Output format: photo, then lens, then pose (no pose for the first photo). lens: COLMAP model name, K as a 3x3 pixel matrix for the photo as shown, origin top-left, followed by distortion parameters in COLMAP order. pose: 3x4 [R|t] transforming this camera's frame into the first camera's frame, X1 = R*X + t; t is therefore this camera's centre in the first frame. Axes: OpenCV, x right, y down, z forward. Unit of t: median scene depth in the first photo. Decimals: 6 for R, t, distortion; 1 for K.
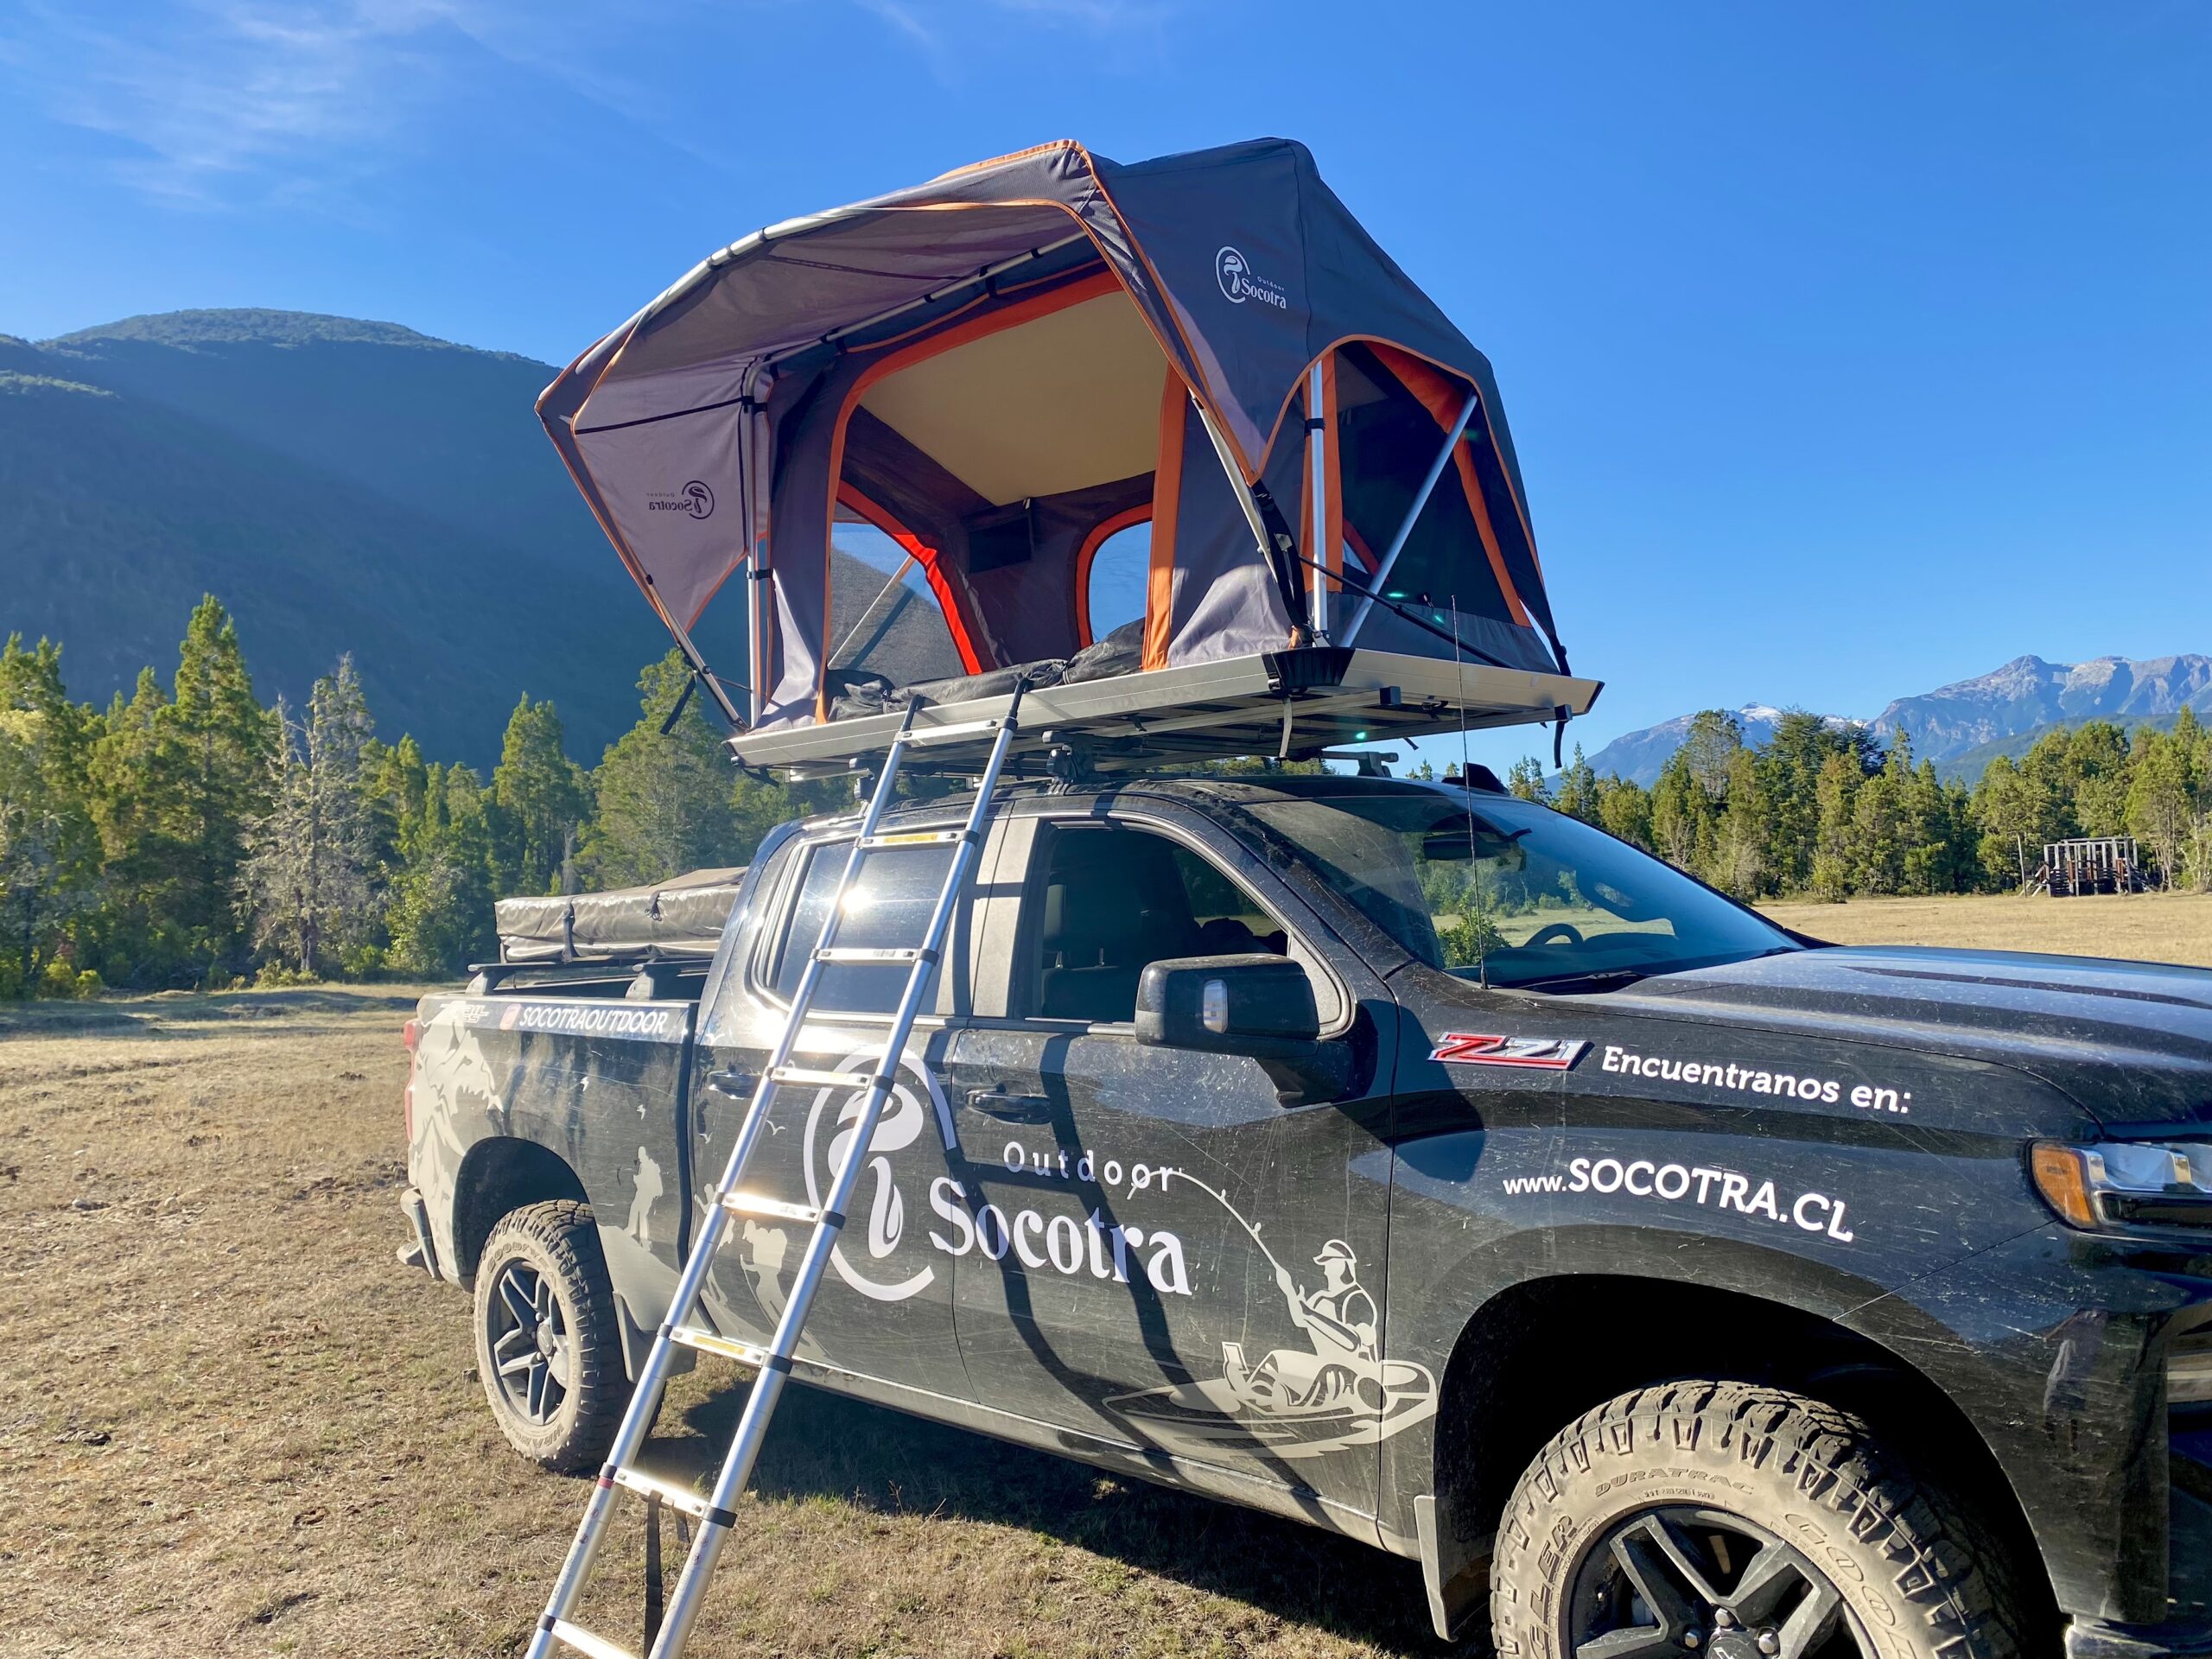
lens RADIAL K [[1707.9, 0, 1110.6], [0, 1707.9, 828.3], [0, 0, 1]] dist [0.020117, -0.022481]
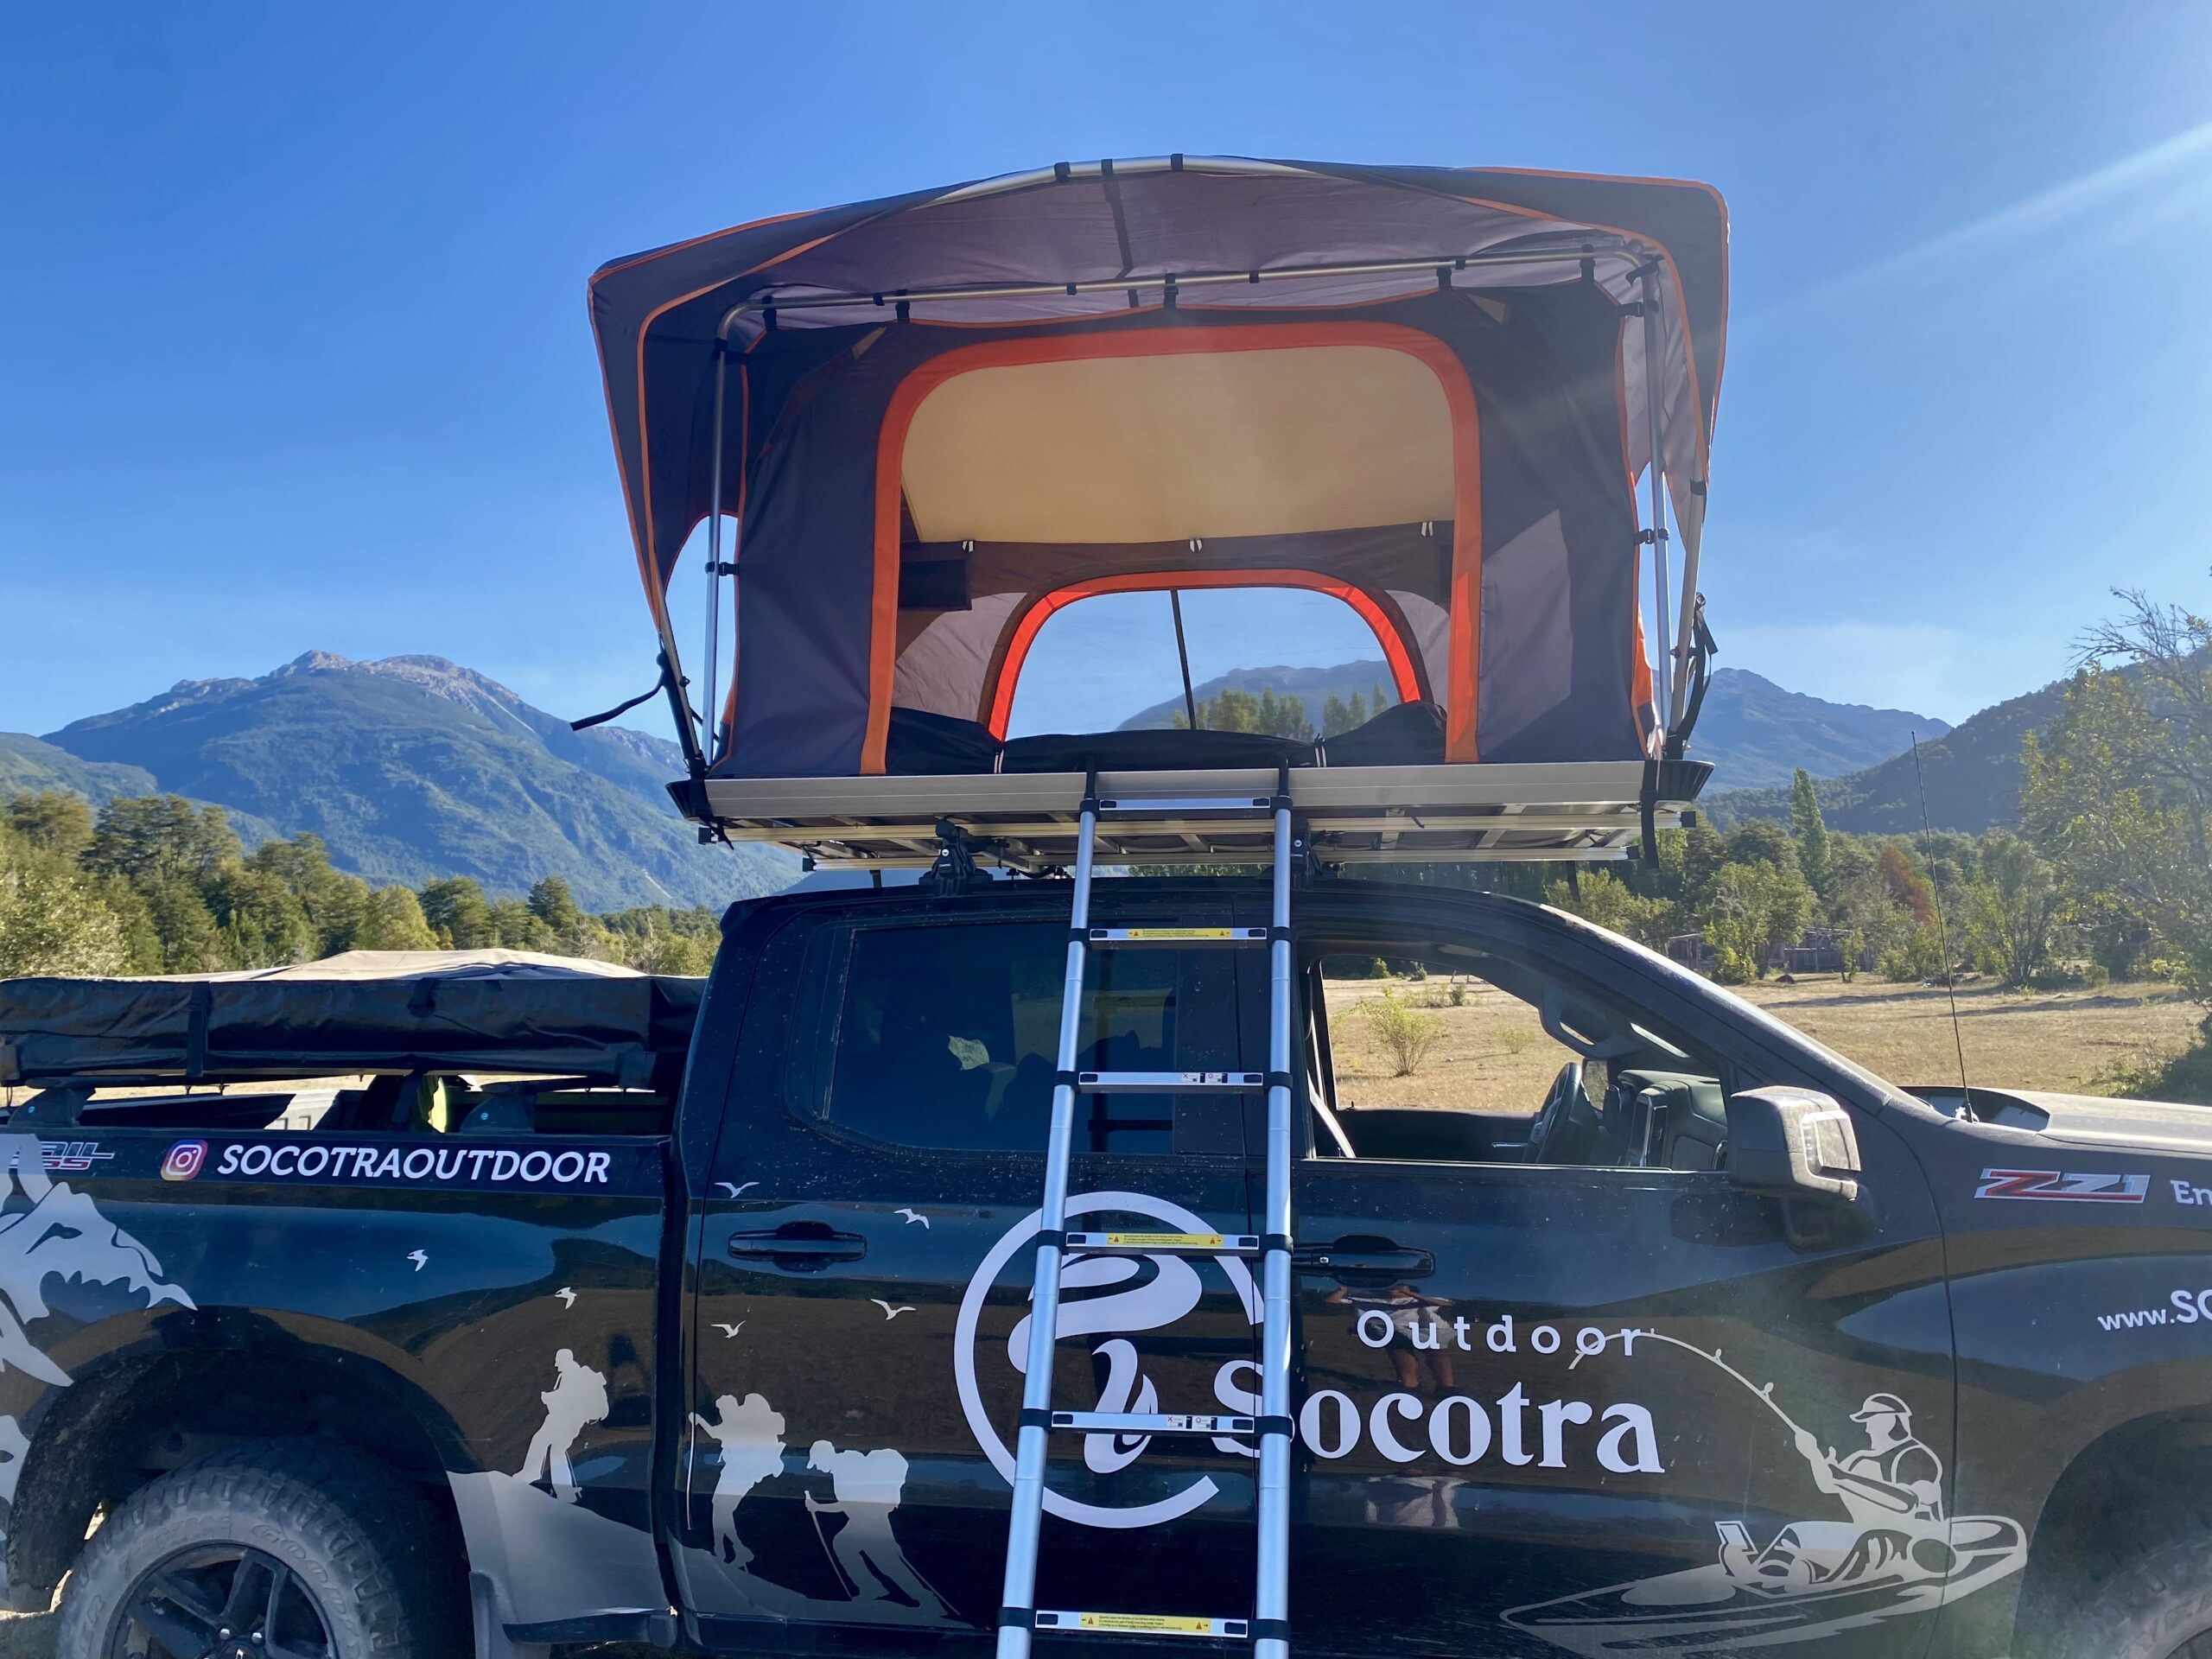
lens RADIAL K [[1707.9, 0, 1098.6], [0, 1707.9, 838.3], [0, 0, 1]] dist [0.020117, -0.022481]
pose [[0.820031, 0.094606, 0.564445, -0.750465], [-0.054757, 0.994688, -0.087166, 0.040689], [-0.569693, 0.040571, 0.820855, 0.438786]]
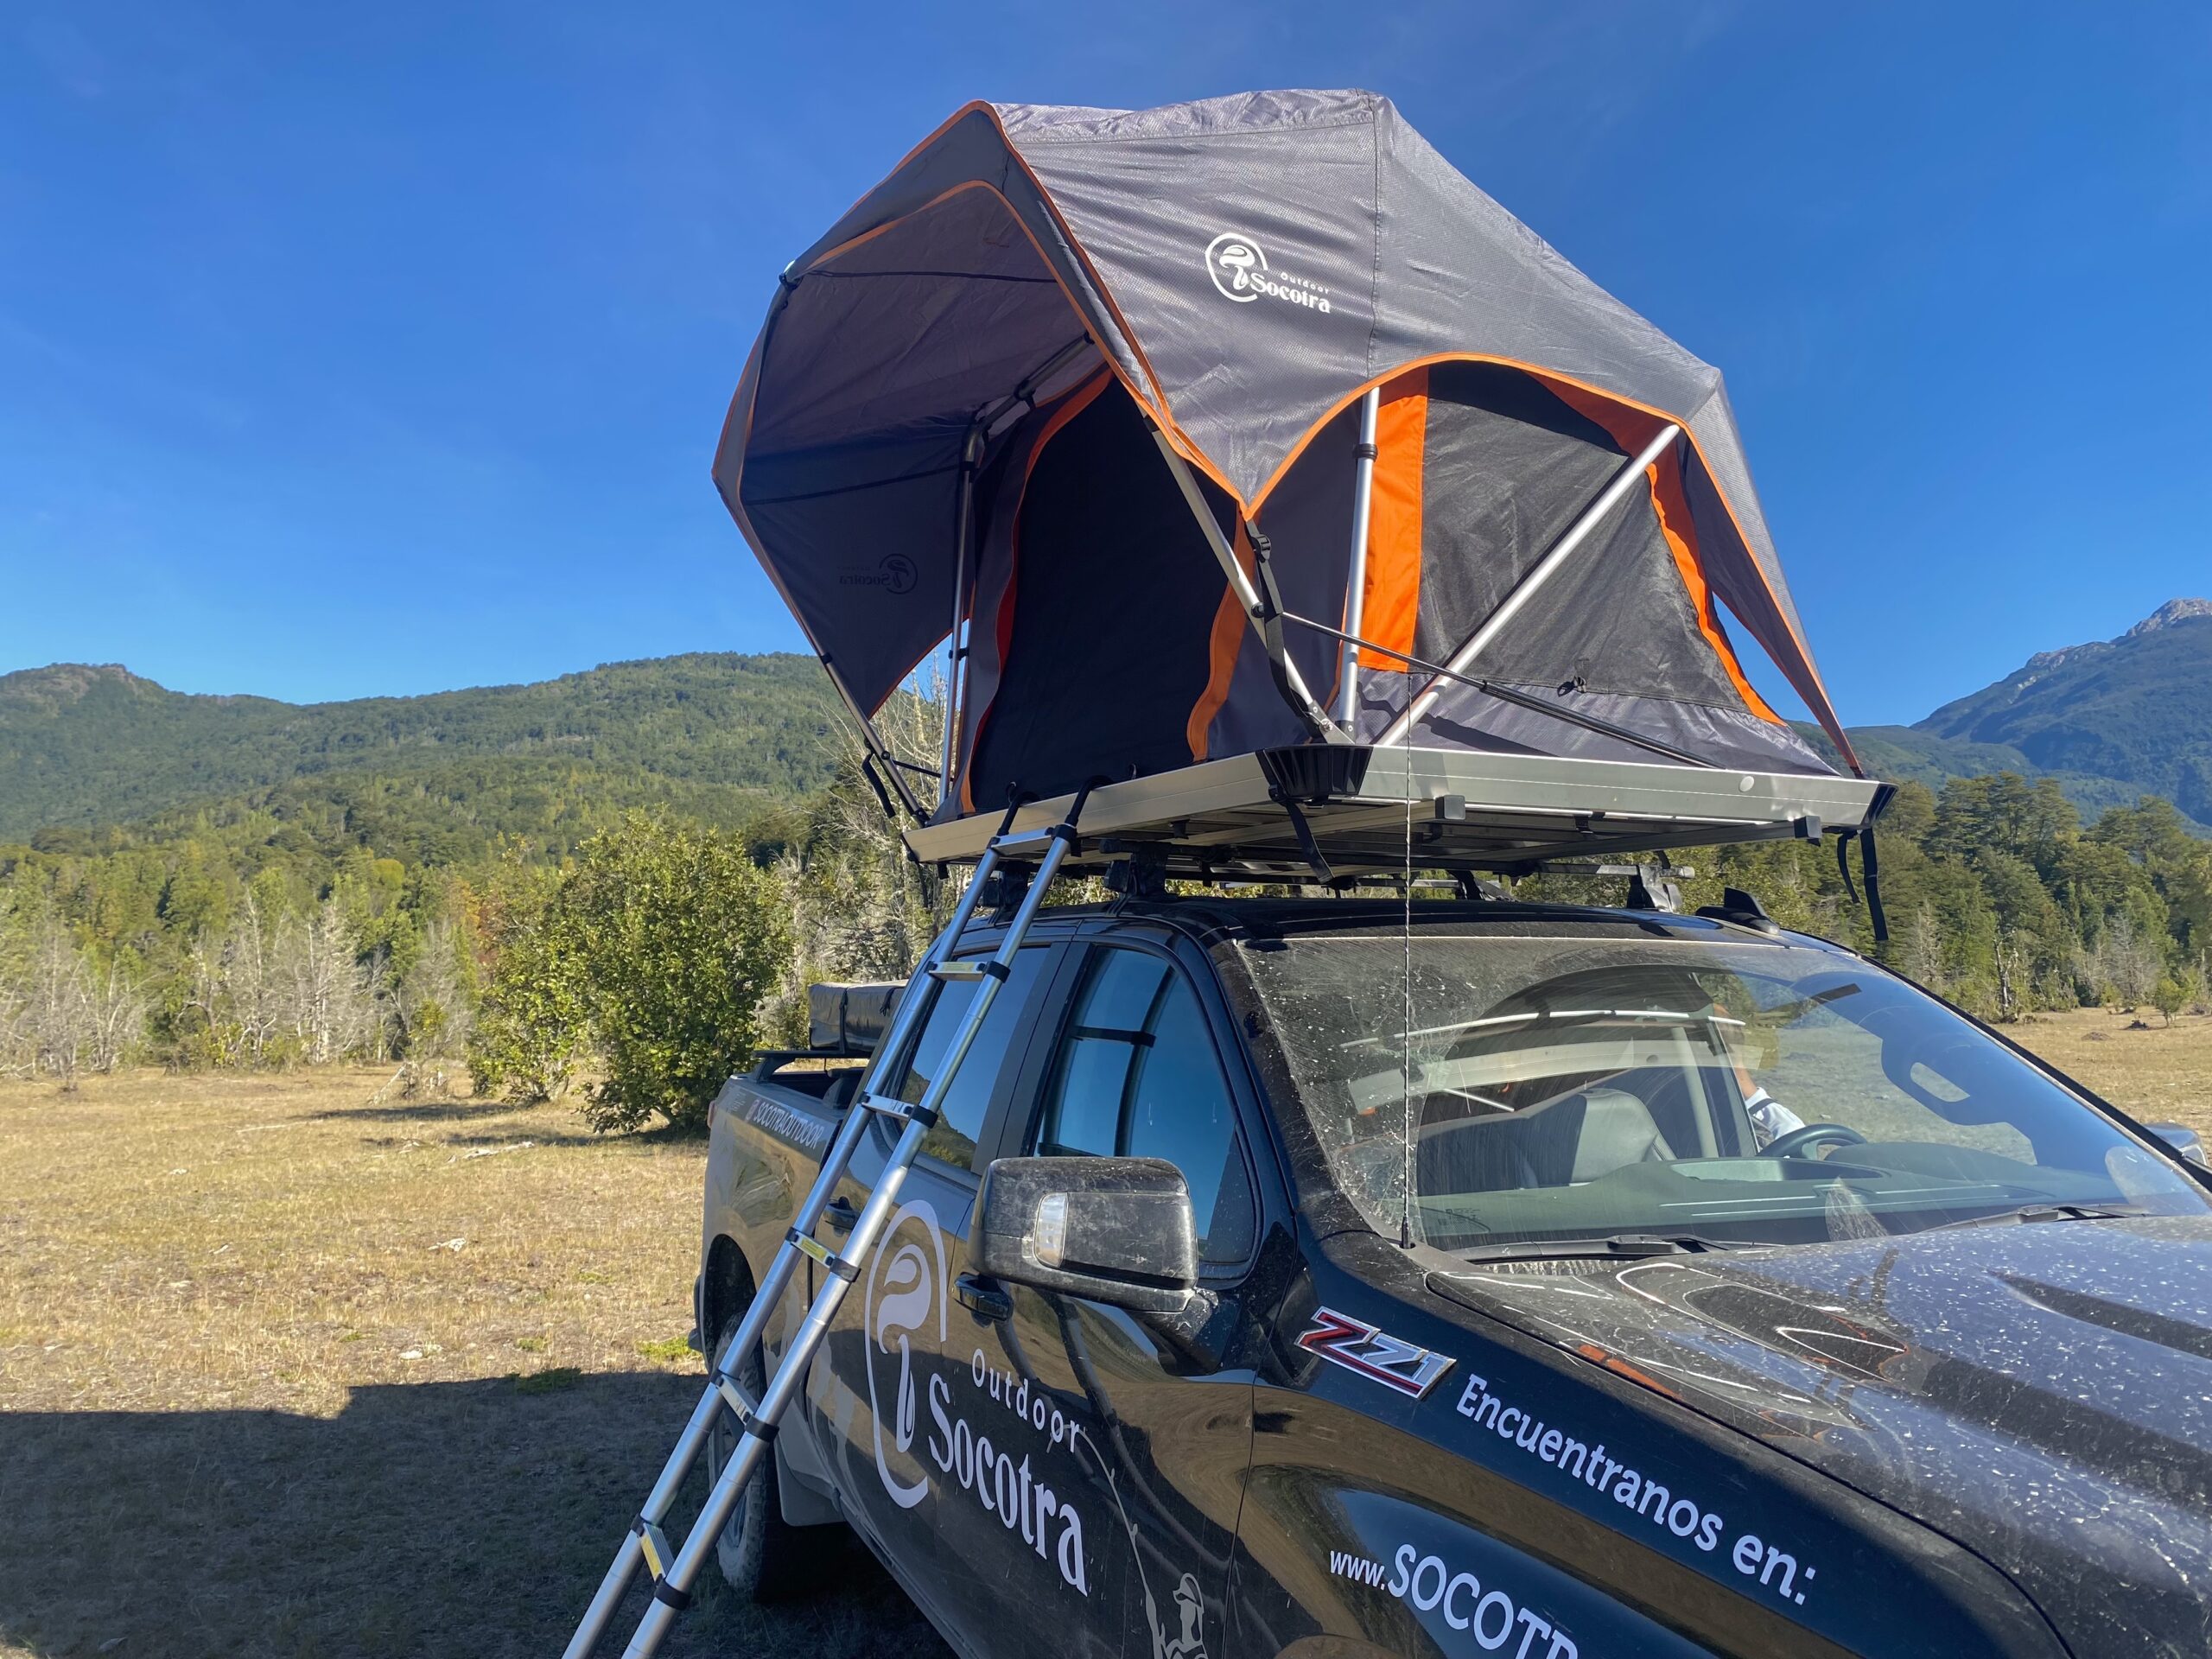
lens RADIAL K [[1707.9, 0, 1120.0], [0, 1707.9, 839.3], [0, 0, 1]] dist [0.020117, -0.022481]
pose [[0.922334, 0.019612, -0.385896, 0.360808], [-0.031152, 0.999234, -0.023673, -0.048252], [0.385137, 0.033856, 0.922238, 0.299789]]
